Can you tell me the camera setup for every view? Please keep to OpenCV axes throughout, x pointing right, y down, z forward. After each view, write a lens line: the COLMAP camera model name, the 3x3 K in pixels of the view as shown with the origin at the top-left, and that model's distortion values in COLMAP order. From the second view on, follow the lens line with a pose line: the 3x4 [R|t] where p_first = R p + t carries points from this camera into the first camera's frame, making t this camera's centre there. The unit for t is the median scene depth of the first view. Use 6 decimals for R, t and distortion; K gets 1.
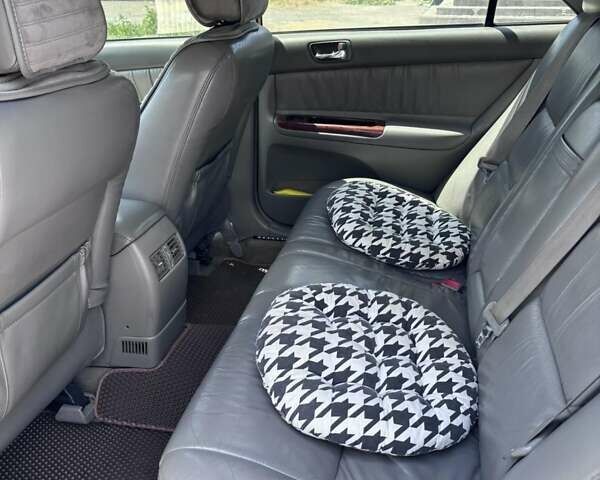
lens RADIAL K [[600.3, 0, 300.0], [0, 600.3, 240.0], [0, 0, 1]] dist [0.070069, -0.396216]
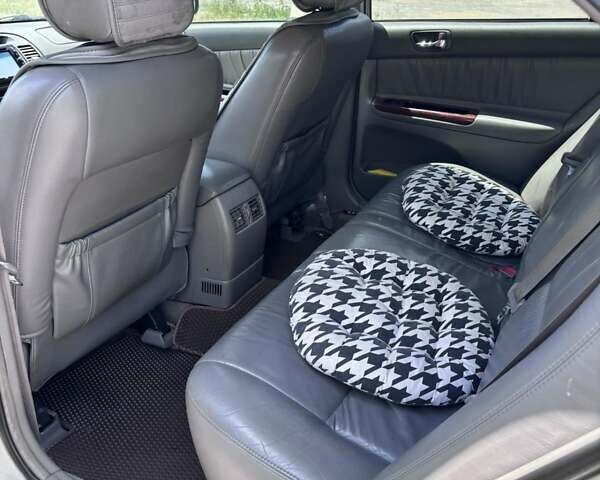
lens RADIAL K [[600.3, 0, 300.0], [0, 600.3, 240.0], [0, 0, 1]] dist [0.070069, -0.396216]
pose [[0.965610, 0.115999, -0.232682, 0.149300], [-0.111565, 0.993236, 0.032175, 0.029549], [0.234841, -0.005109, 0.972020, -0.086423]]
